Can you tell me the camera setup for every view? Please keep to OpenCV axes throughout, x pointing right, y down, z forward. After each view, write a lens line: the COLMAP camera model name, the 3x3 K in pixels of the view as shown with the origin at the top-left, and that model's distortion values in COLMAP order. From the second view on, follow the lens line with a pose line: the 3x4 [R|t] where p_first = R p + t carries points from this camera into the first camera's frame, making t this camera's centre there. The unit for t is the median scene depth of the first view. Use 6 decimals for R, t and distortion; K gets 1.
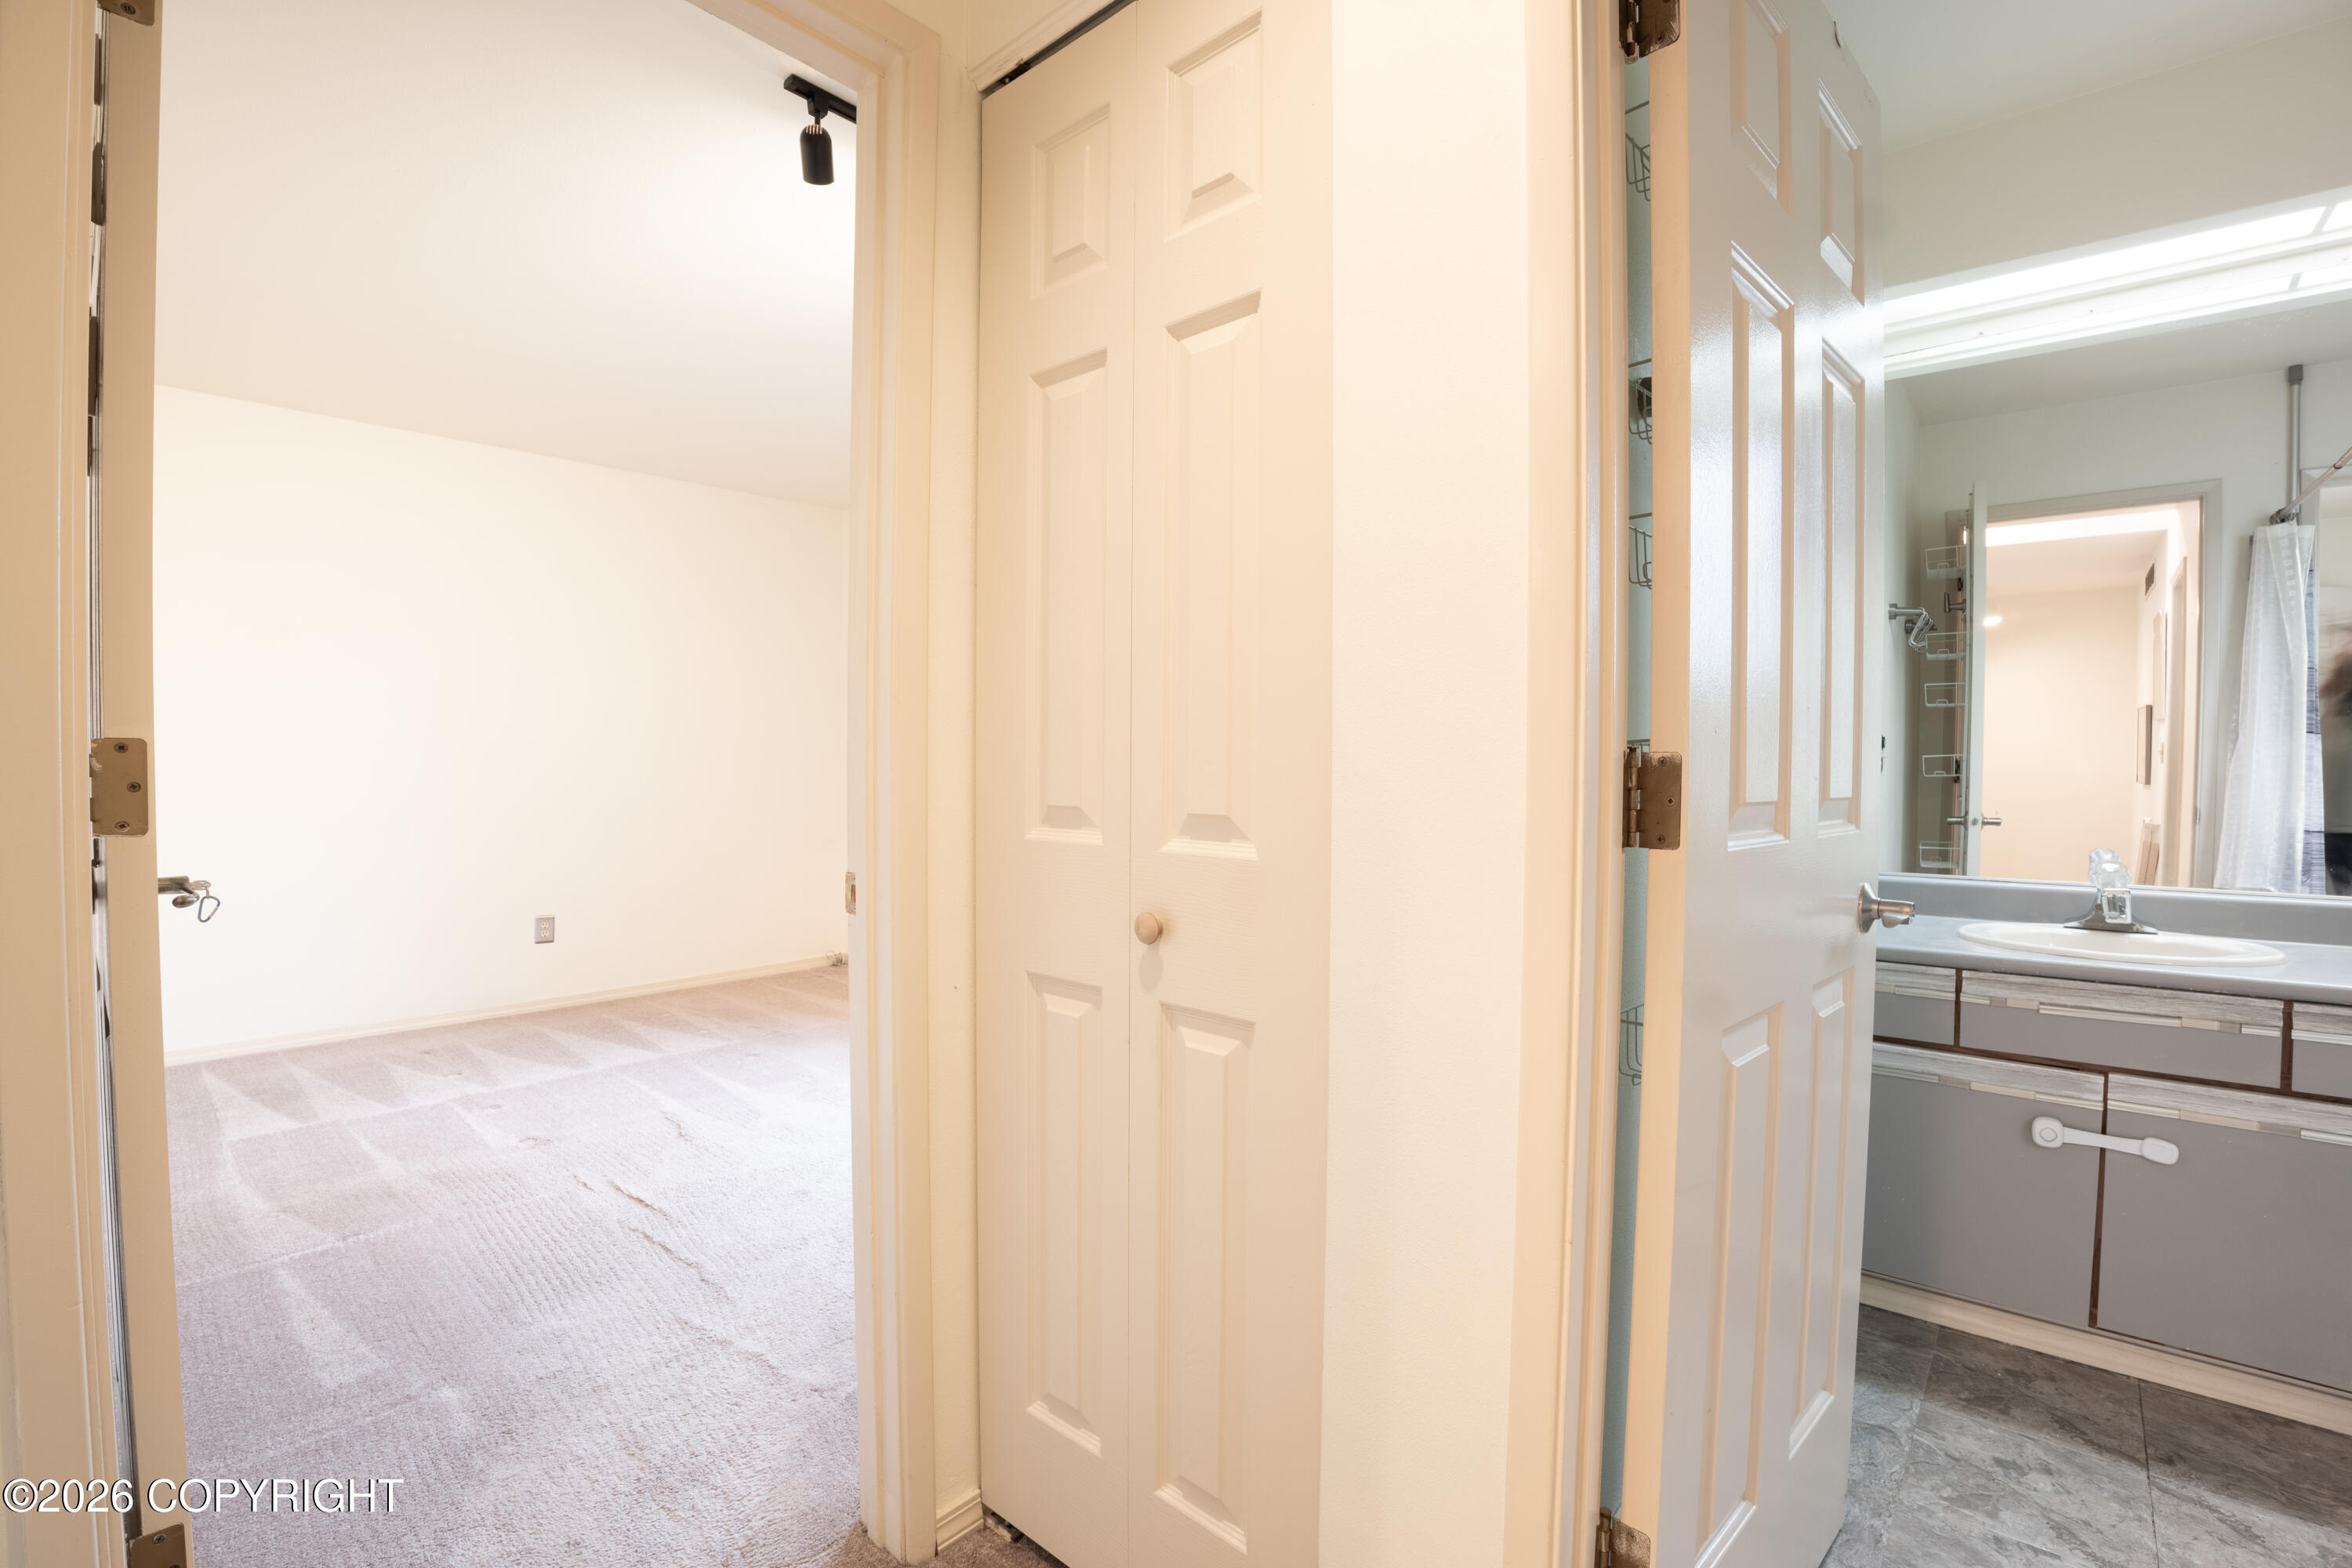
lens RADIAL K [[1033.1, 0, 1175.8], [0, 1033.1, 777.4], [0, 0, 1]] dist [-0.055211, 0.007699]
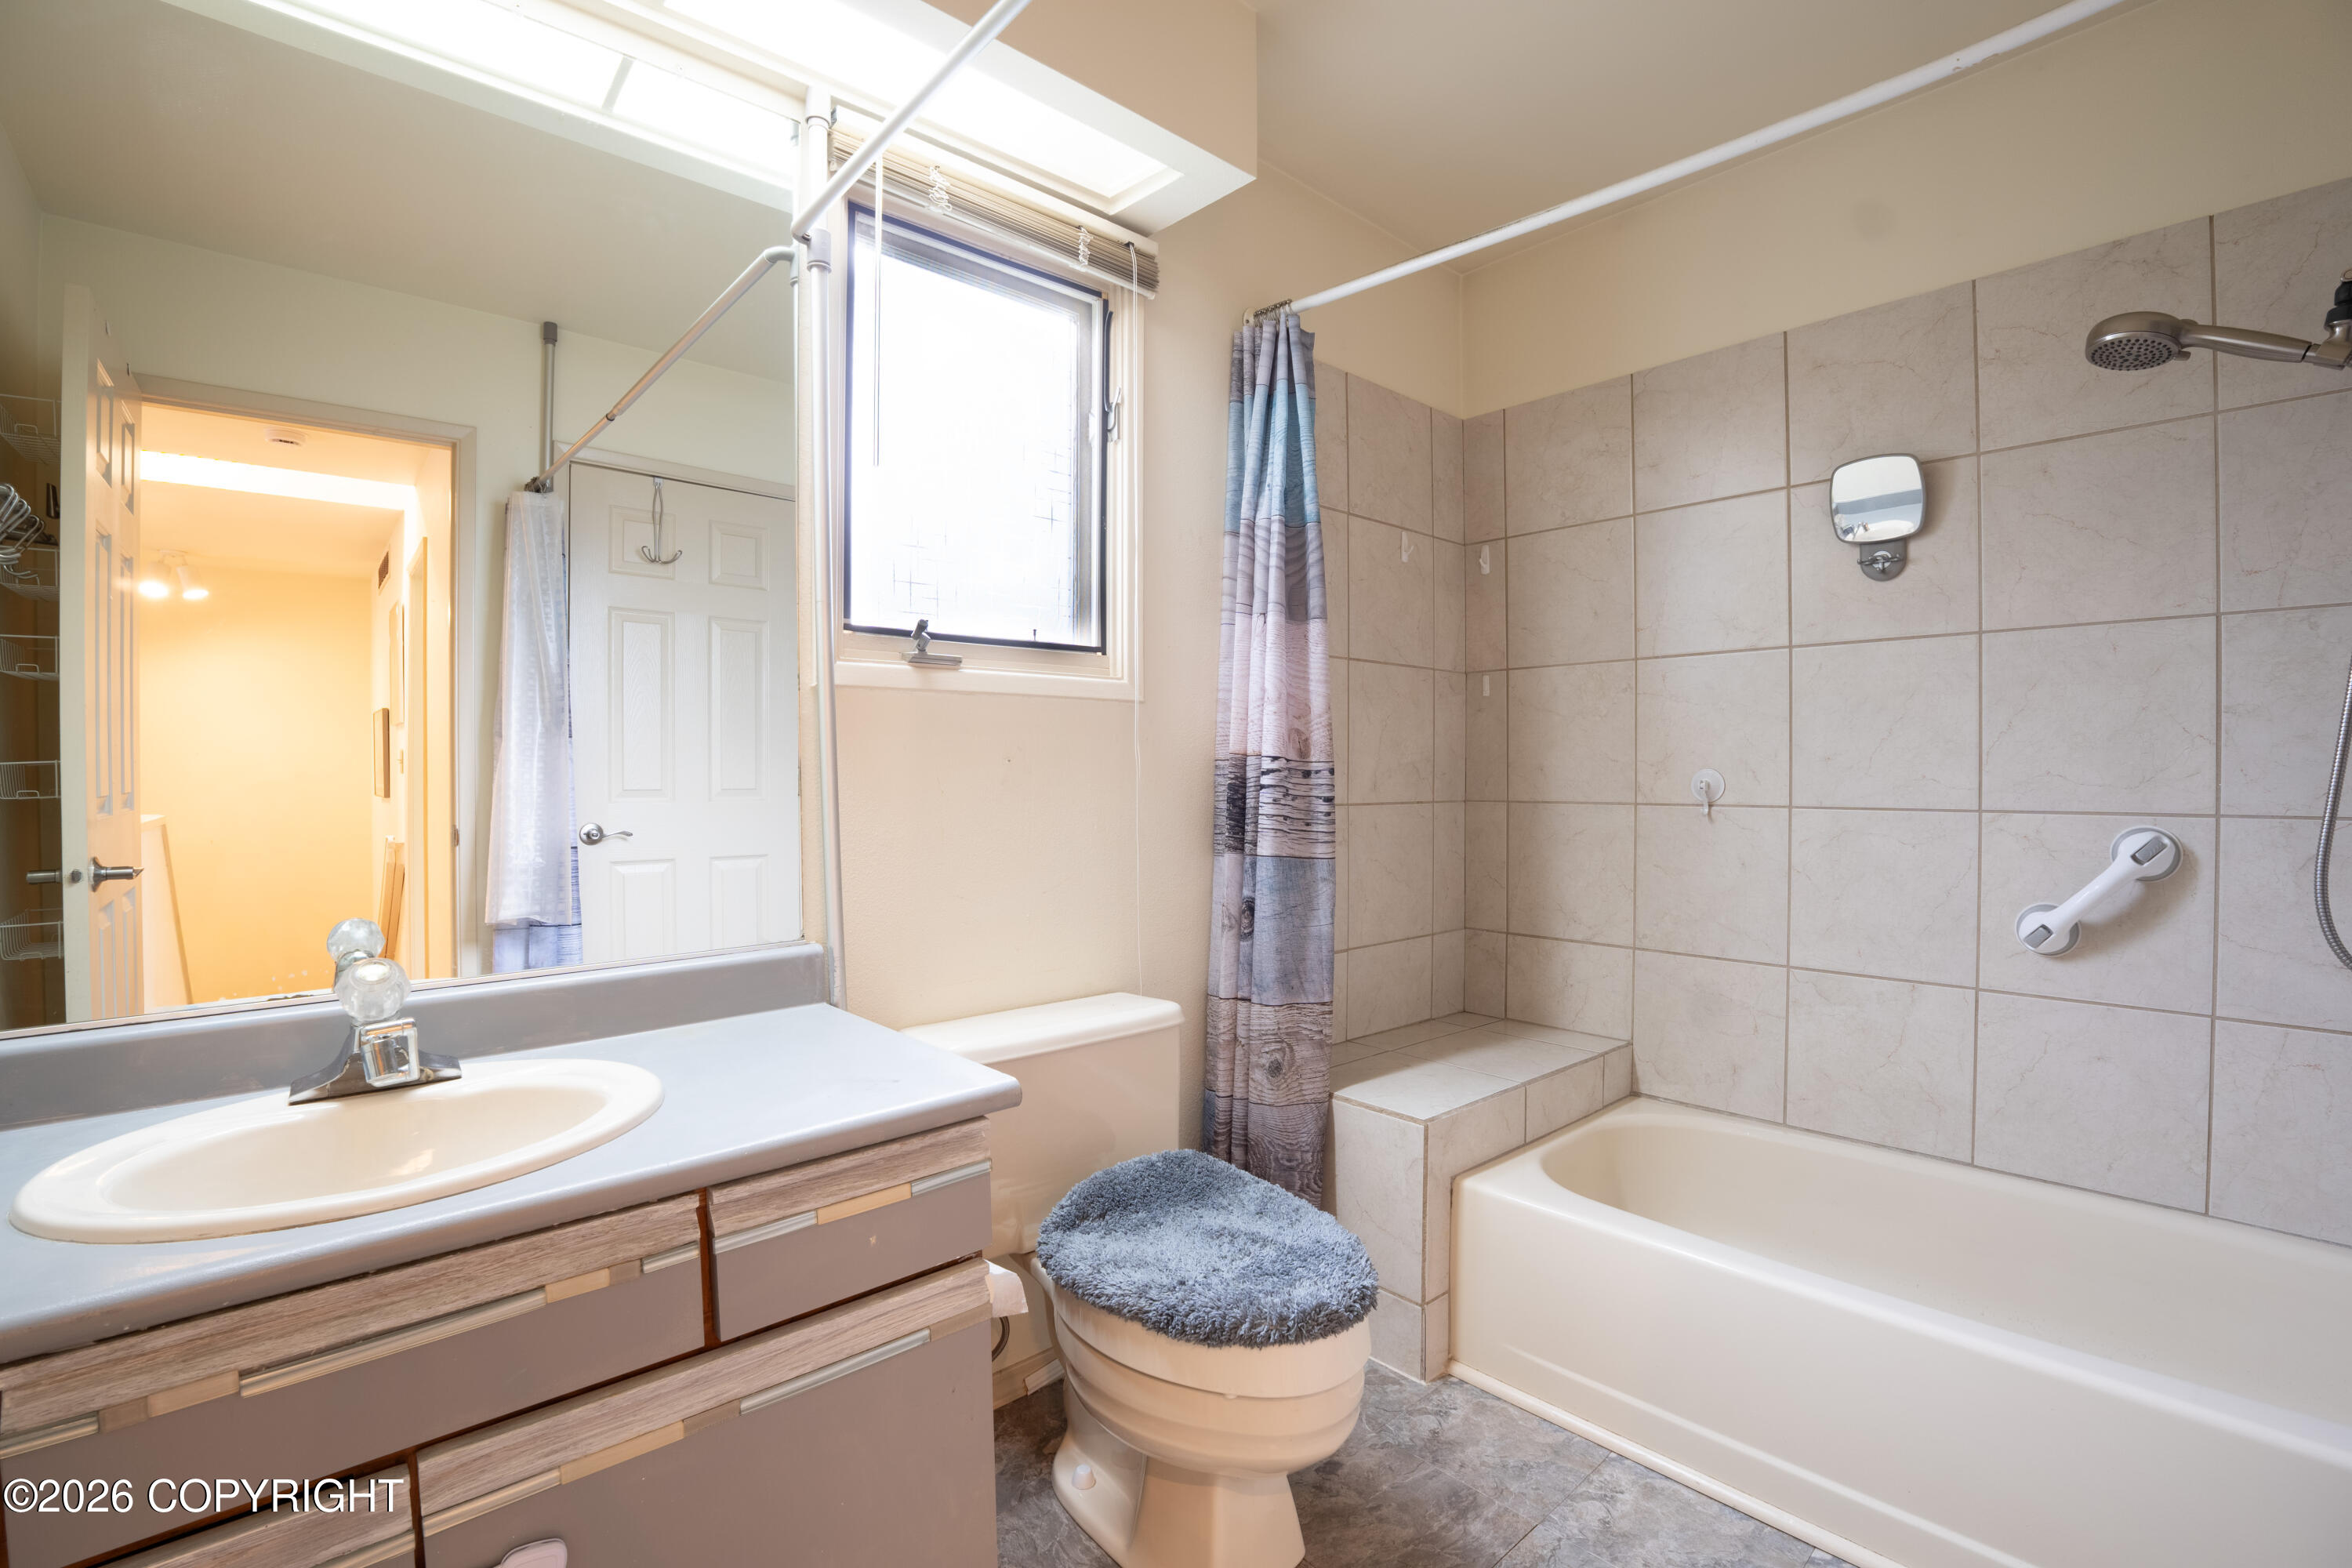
lens RADIAL K [[1033.1, 0, 1192.8], [0, 1033.1, 797.6], [0, 0, 1]] dist [-0.055211, 0.007699]
pose [[0.106580, -0.029064, 0.993879, 0.490960], [0.021079, 0.999414, 0.026966, -0.004588], [-0.994081, 0.018076, 0.107130, 0.531642]]
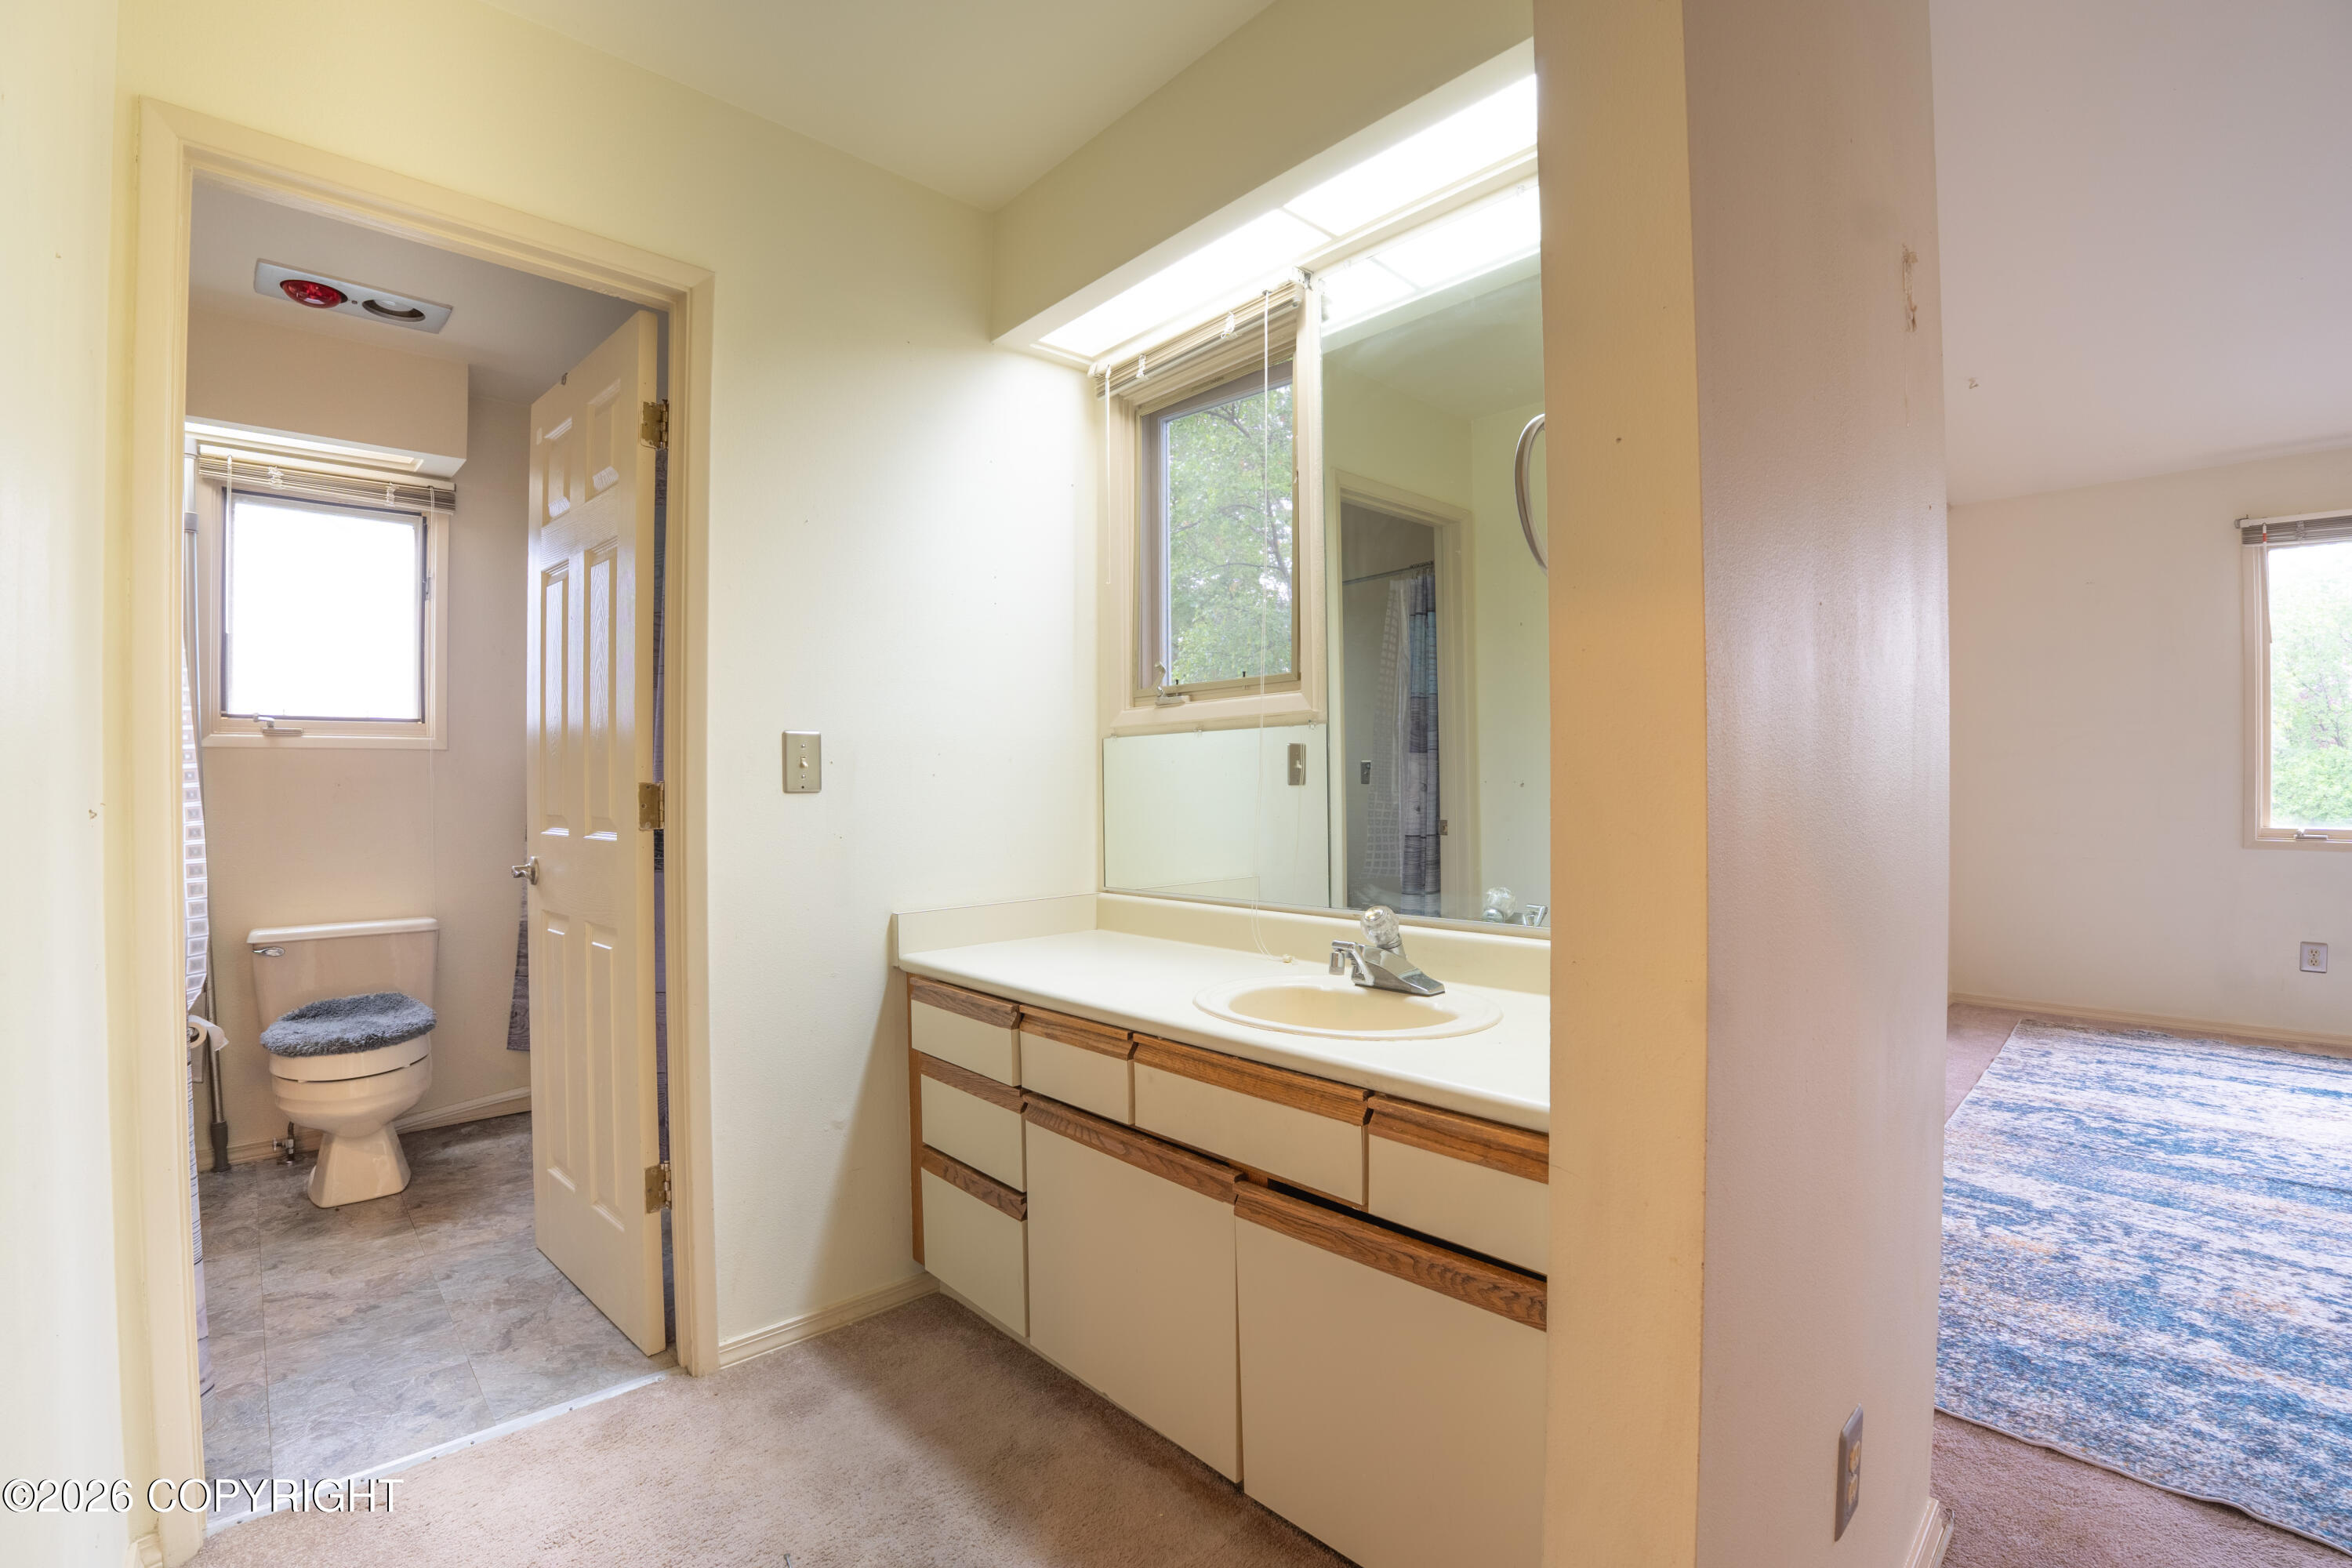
lens RADIAL K [[1033.1, 0, 1176.4], [0, 1033.1, 797.3], [0, 0, 1]] dist [-0.055211, 0.007699]
pose [[0.089937, -0.022158, 0.995701, -0.092878], [0.022795, 0.999536, 0.020184, 0.002636], [-0.995687, 0.020882, 0.090400, -0.701502]]
